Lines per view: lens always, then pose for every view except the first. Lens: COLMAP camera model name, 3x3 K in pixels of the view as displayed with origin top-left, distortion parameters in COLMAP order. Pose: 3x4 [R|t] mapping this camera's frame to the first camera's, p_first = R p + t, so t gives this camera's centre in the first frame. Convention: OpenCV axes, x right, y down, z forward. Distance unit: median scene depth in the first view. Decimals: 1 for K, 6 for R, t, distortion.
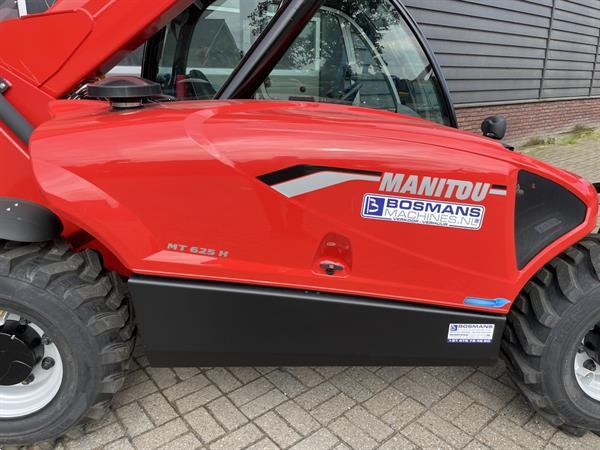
lens RADIAL K [[454.6, 0, 302.6], [0, 454.6, 215.4], [0, 0, 1]] dist [0.086892, -0.121887]
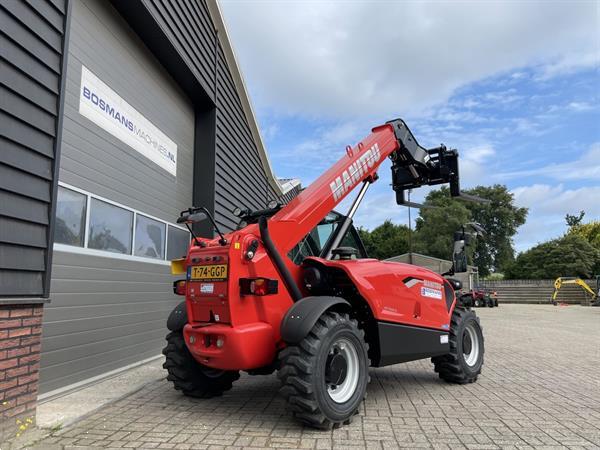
lens RADIAL K [[454.6, 0, 303.6], [0, 454.6, 219.1], [0, 0, 1]] dist [0.086892, -0.121887]
pose [[0.712142, 0.093038, 0.695843, -2.277372], [0.220969, 0.911095, -0.347963, 0.376577], [-0.666353, 0.401559, 0.628270, -0.483118]]
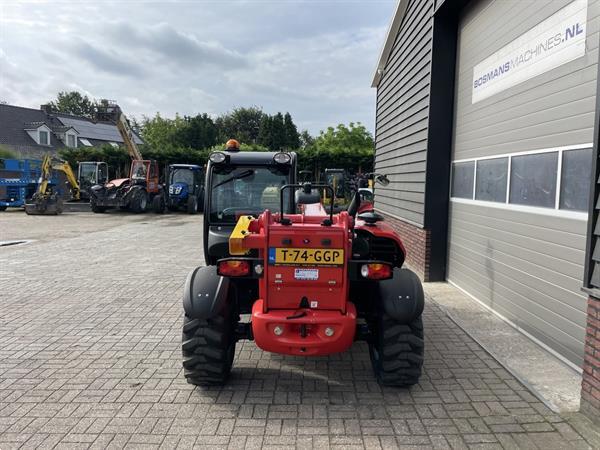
lens RADIAL K [[454.6, 0, 305.0], [0, 454.6, 220.4], [0, 0, 1]] dist [0.086892, -0.121887]
pose [[-0.633154, 0.047219, -0.772584, 2.468881], [-0.251139, 0.931606, 0.262753, -1.188527], [0.732151, 0.360390, -0.577992, 3.387321]]
